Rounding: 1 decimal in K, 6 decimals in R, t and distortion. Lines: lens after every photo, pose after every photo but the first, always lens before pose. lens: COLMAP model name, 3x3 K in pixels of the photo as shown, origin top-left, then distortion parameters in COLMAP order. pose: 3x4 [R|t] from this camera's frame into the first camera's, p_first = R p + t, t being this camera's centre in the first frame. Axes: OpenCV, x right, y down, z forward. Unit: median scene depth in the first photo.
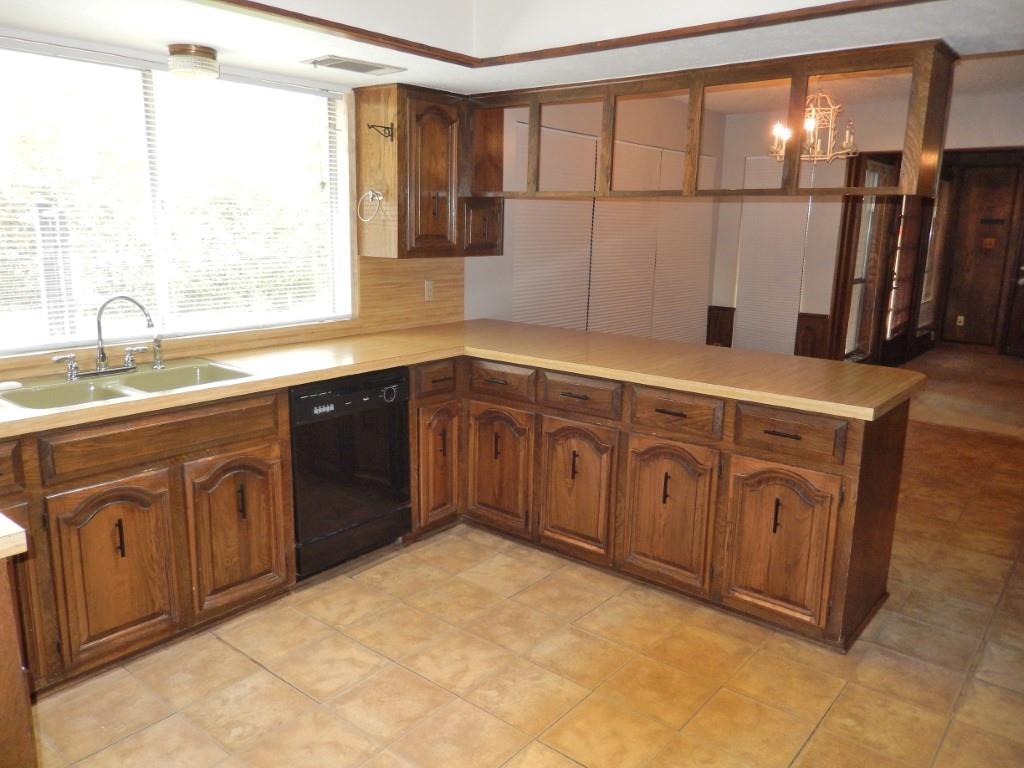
lens RADIAL K [[769.3, 0, 512.5], [0, 769.3, 386.4], [0, 0, 1]] dist [-0.001039, -0.001578]
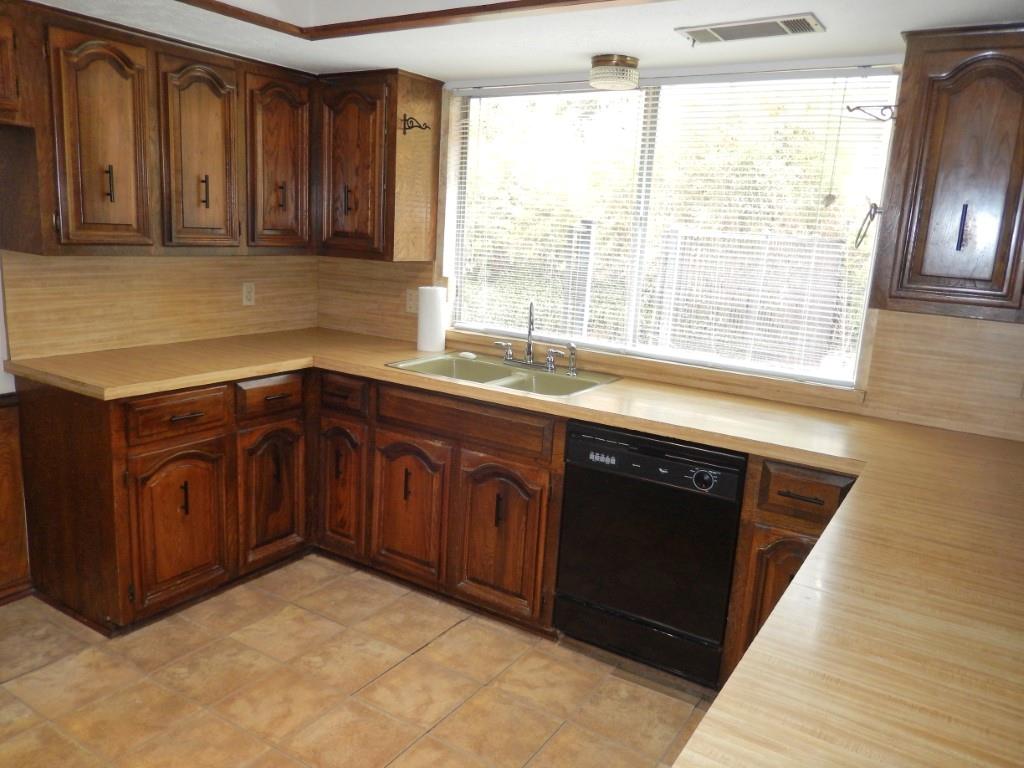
lens RADIAL K [[777.6, 0, 515.4], [0, 777.6, 377.4], [0, 0, 1]] dist [0.001222, 0.003757]
pose [[0.124016, 0.187197, -0.974463, 0.598924], [-0.259381, 0.954015, 0.150258, -0.170566], [0.957779, 0.234123, 0.166868, 0.800633]]
